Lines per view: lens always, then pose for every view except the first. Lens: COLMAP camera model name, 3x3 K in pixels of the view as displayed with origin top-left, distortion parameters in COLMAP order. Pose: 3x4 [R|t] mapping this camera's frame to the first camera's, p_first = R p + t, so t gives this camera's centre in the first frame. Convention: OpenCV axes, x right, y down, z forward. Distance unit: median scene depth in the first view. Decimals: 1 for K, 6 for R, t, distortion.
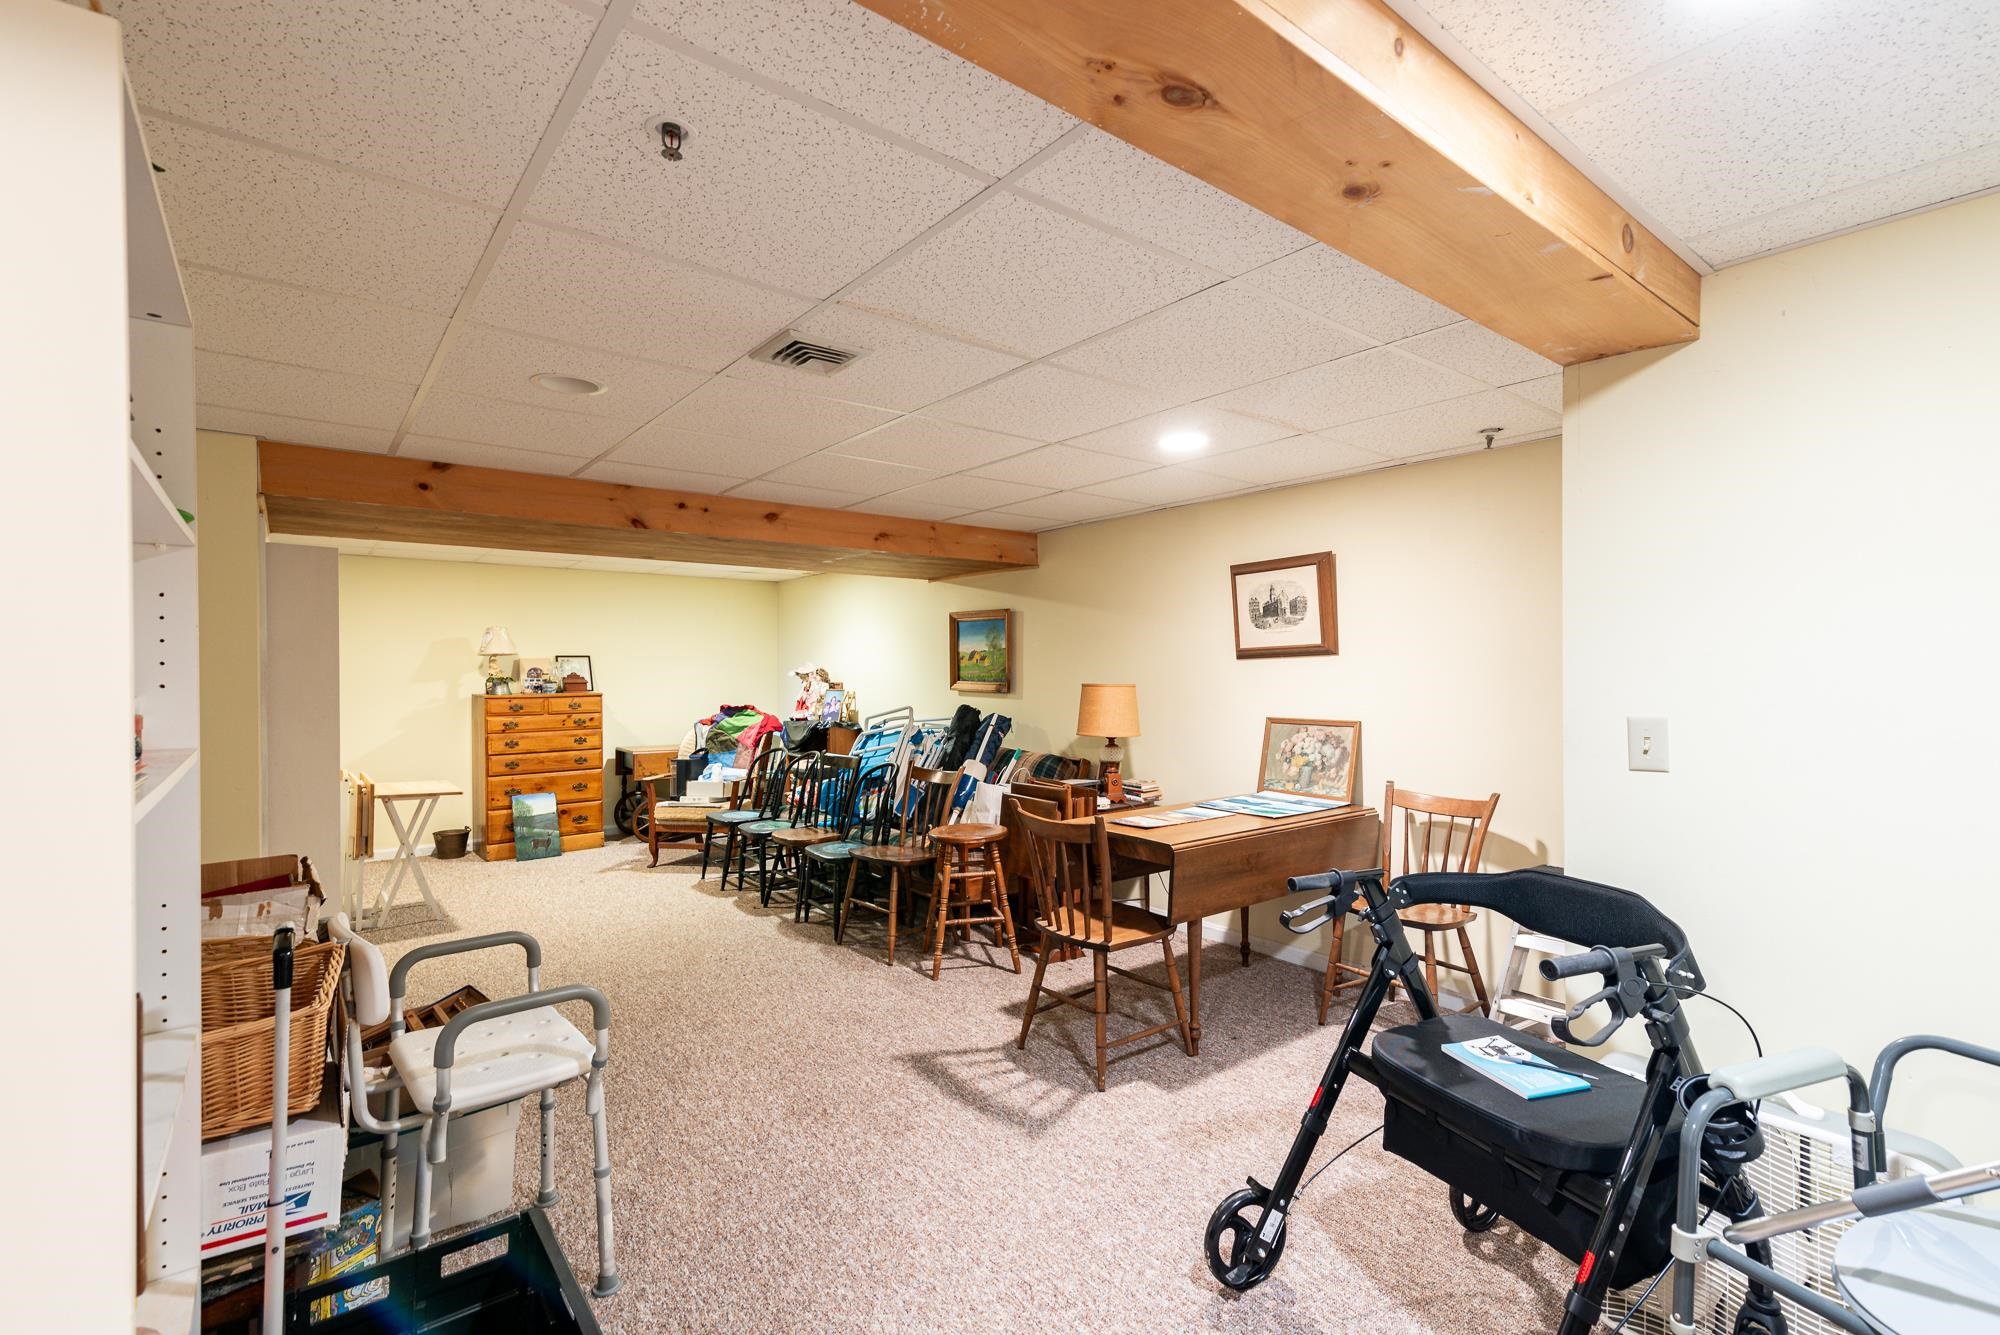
lens RADIAL K [[922.9, 0, 1007.5], [0, 922.9, 673.7], [0, 0, 1]] dist [-0.012244, -0.000097]
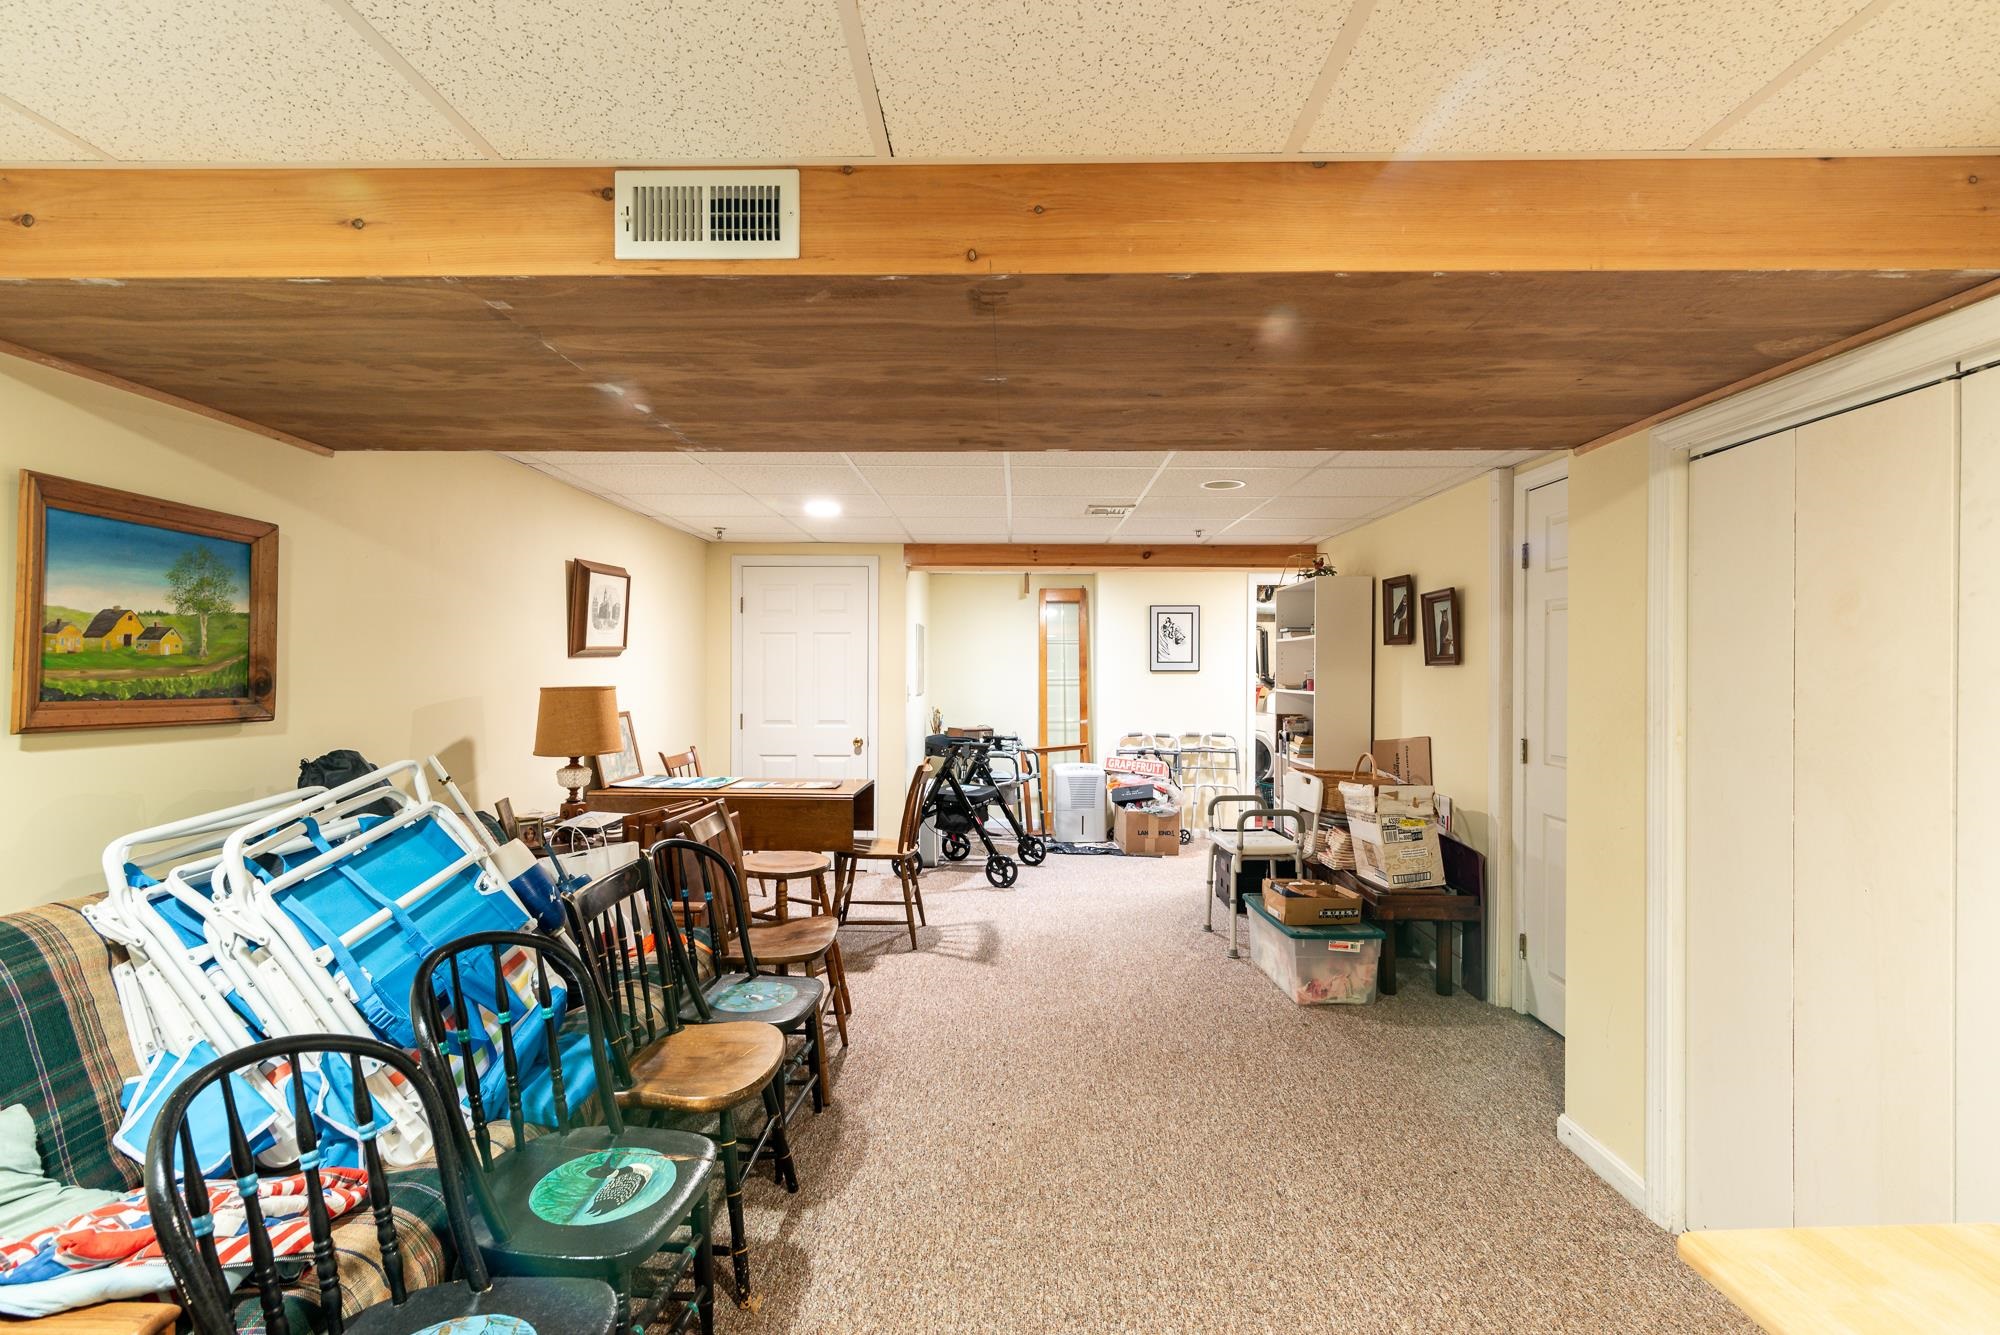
lens RADIAL K [[922.9, 0, 1007.5], [0, 922.9, 673.7], [0, 0, 1]] dist [-0.012244, -0.000097]
pose [[-0.780455, -0.000410, 0.625211, -0.663068], [0.001813, 0.999994, 0.002920, -0.002214], [-0.625209, 0.003412, -0.780450, 1.389623]]
